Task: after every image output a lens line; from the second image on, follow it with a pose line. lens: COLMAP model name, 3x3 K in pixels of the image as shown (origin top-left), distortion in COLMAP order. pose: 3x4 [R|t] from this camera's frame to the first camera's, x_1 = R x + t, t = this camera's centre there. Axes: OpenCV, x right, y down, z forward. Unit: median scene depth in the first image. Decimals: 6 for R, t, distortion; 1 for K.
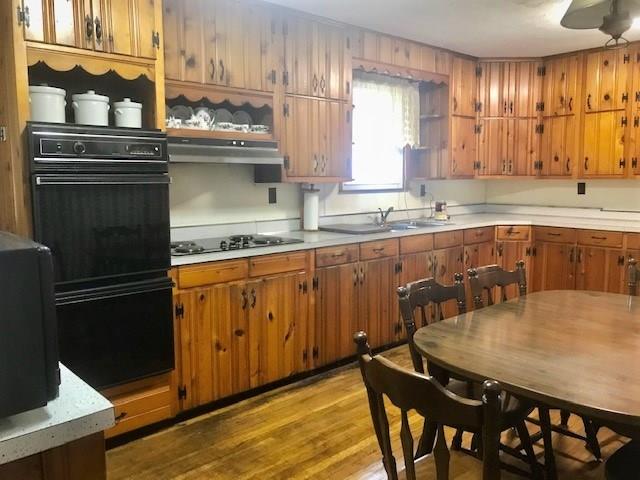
lens RADIAL K [[527.5, 0, 321.4], [0, 527.5, 235.9], [0, 0, 1]] dist [0.006185, 0.006316]
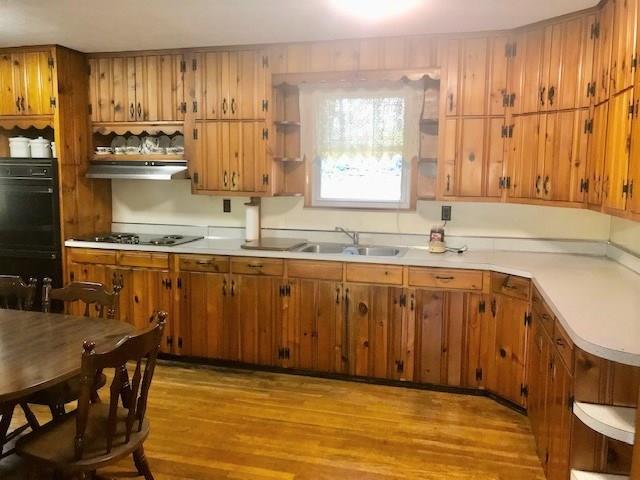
lens RADIAL K [[527.5, 0, 321.7], [0, 527.5, 233.9], [0, 0, 1]] dist [0.006185, 0.006316]
pose [[0.539454, 0.110513, -0.834732, 1.103796], [-0.108932, 0.992178, 0.060959, -0.121314], [0.834939, 0.058044, 0.547272, 0.610307]]
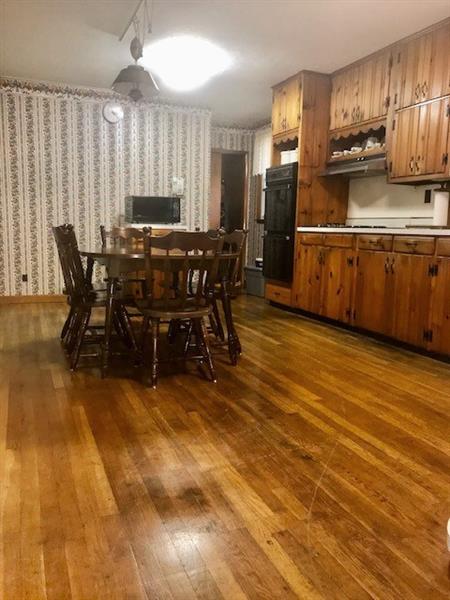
lens RADIAL K [[494.5, 0, 225.2], [0, 494.5, 302.9], [0, 0, 1]] dist [0.006185, 0.006316]
pose [[-0.345724, 0.145729, -0.926951, 1.240920], [-0.119979, 0.972892, 0.197701, -0.011471], [0.930634, 0.179565, -0.318867, 1.090216]]
